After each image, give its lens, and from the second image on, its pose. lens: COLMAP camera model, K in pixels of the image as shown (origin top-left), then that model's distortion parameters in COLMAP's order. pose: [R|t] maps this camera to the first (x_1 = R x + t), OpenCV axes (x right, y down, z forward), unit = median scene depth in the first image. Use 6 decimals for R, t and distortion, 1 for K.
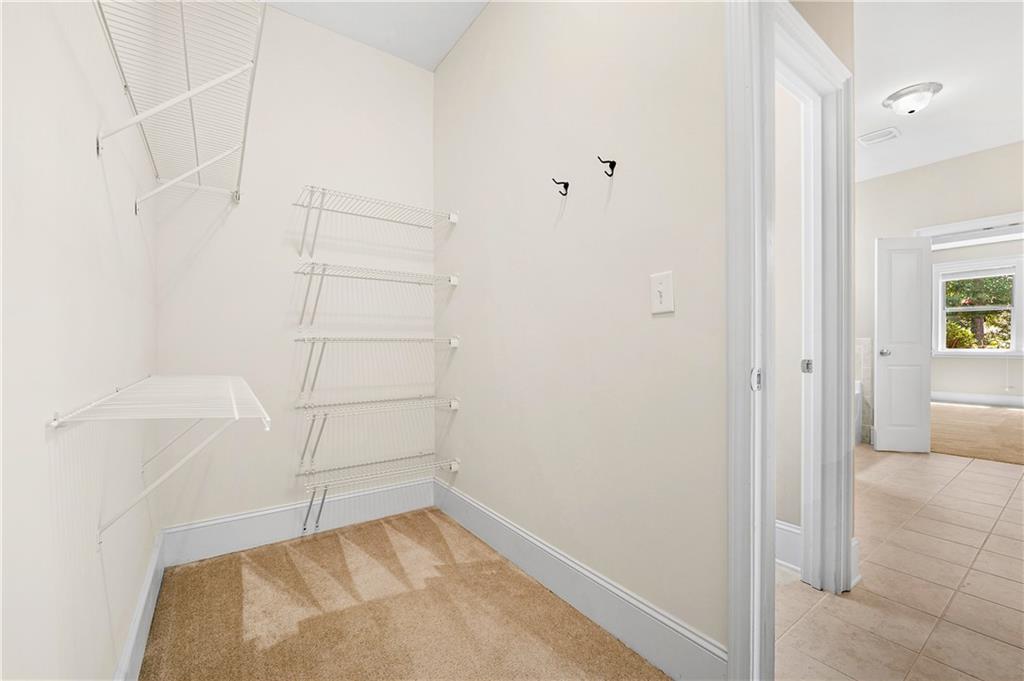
lens RADIAL K [[418.1, 0, 504.0], [0, 418.1, 350.2], [0, 0, 1]] dist [-0.009571, 0.000850]
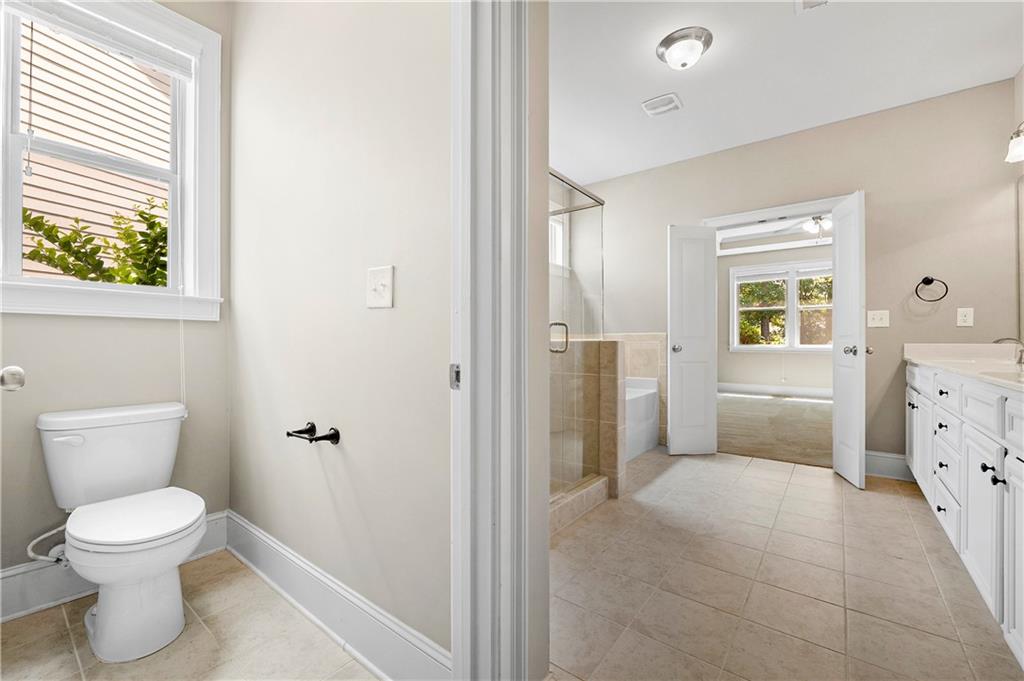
lens RADIAL K [[418.1, 0, 506.2], [0, 418.1, 340.0], [0, 0, 1]] dist [-0.009571, 0.000850]
pose [[0.958488, 0.004856, 0.285093, 0.173339], [-0.000973, 0.999905, -0.013760, -0.000087], [-0.285132, 0.012912, 0.958401, 0.128506]]
